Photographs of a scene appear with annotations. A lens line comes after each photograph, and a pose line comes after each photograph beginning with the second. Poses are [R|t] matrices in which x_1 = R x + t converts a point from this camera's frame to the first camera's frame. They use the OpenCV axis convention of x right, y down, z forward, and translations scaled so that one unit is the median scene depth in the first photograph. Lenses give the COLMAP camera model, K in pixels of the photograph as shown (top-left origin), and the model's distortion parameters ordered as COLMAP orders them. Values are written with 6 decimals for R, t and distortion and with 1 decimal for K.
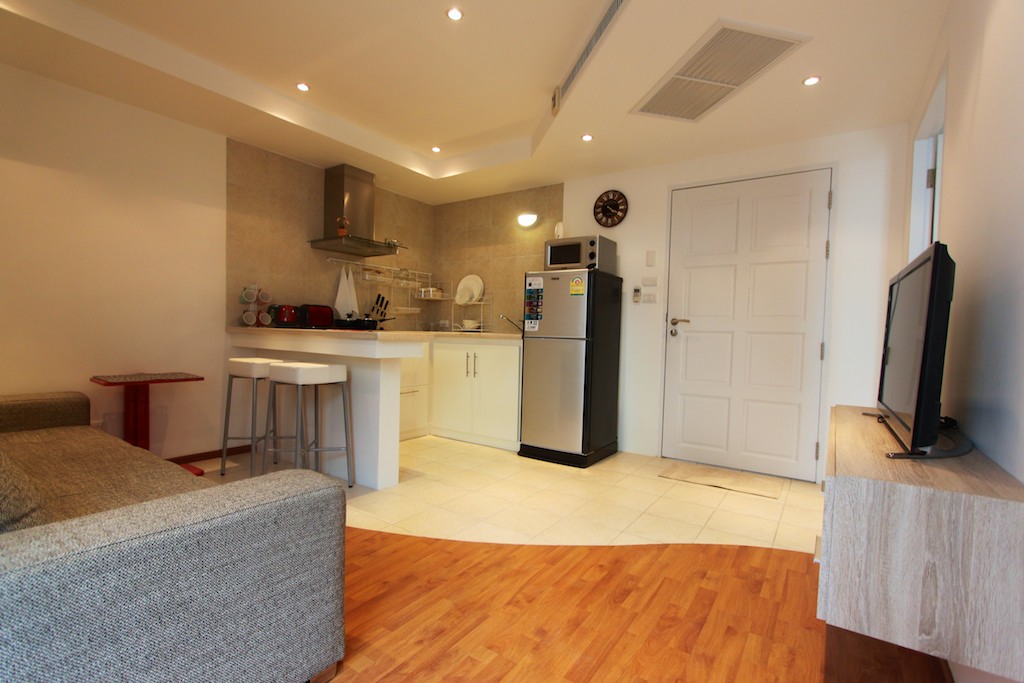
lens RADIAL K [[471.4, 0, 516.4], [0, 471.4, 348.7], [0, 0, 1]] dist [-0.025392, 0.003678]
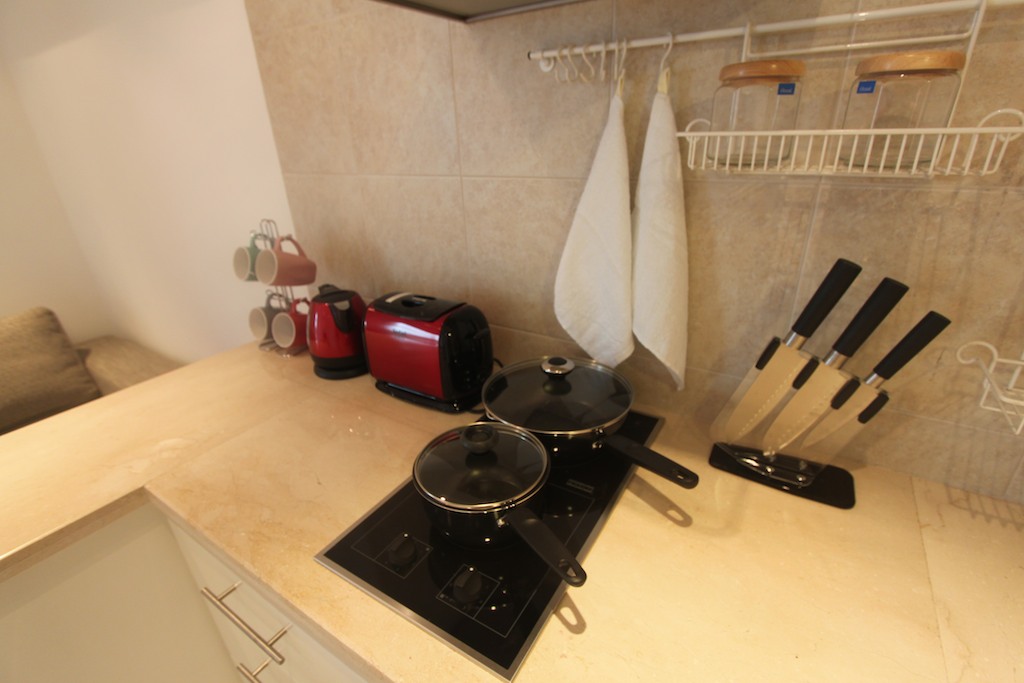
lens RADIAL K [[471.4, 0, 517.2], [0, 471.4, 350.0], [0, 0, 1]] dist [-0.025392, 0.003678]
pose [[0.035187, 0.395011, -0.918002, -0.194694], [0.004110, 0.918506, 0.395385, -0.170808], [0.999372, -0.017685, 0.030696, 1.064440]]
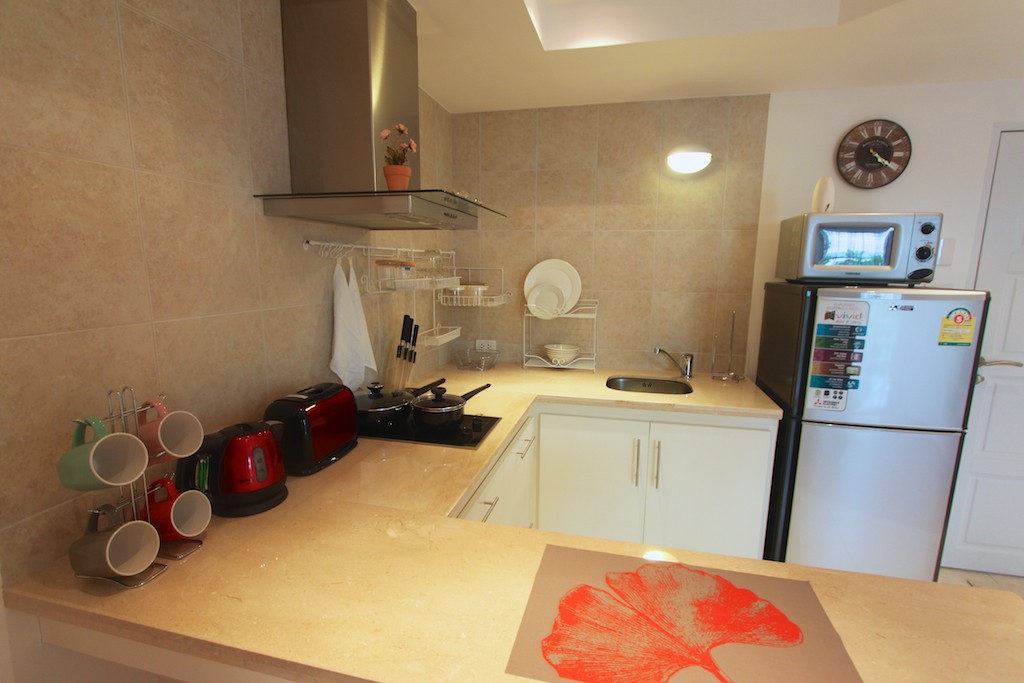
lens RADIAL K [[471.4, 0, 515.9], [0, 471.4, 346.2], [0, 0, 1]] dist [-0.025392, 0.003678]
pose [[0.935062, -0.076010, 0.346238, -0.412655], [0.027181, 0.989239, 0.143763, -0.174313], [-0.353439, -0.125017, 0.927066, 0.649105]]
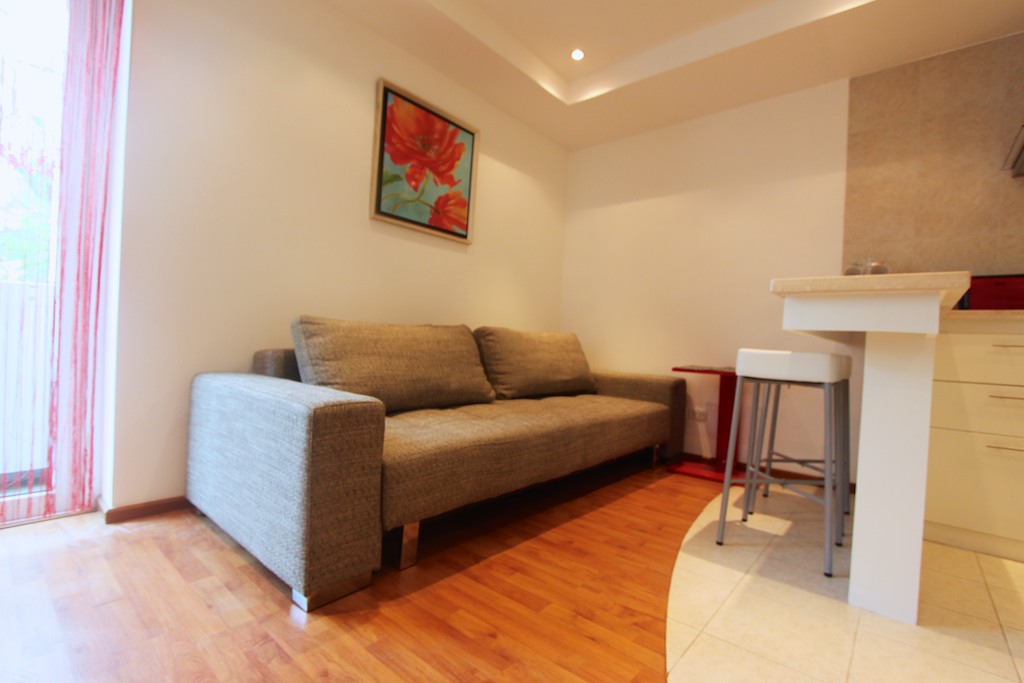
lens RADIAL K [[471.4, 0, 515.3], [0, 471.4, 345.3], [0, 0, 1]] dist [-0.025392, 0.003678]
pose [[-0.106533, -0.029945, -0.993858, 0.178075], [-0.087277, 0.995970, -0.020653, 0.051854], [0.990471, 0.084541, -0.108717, 0.508049]]
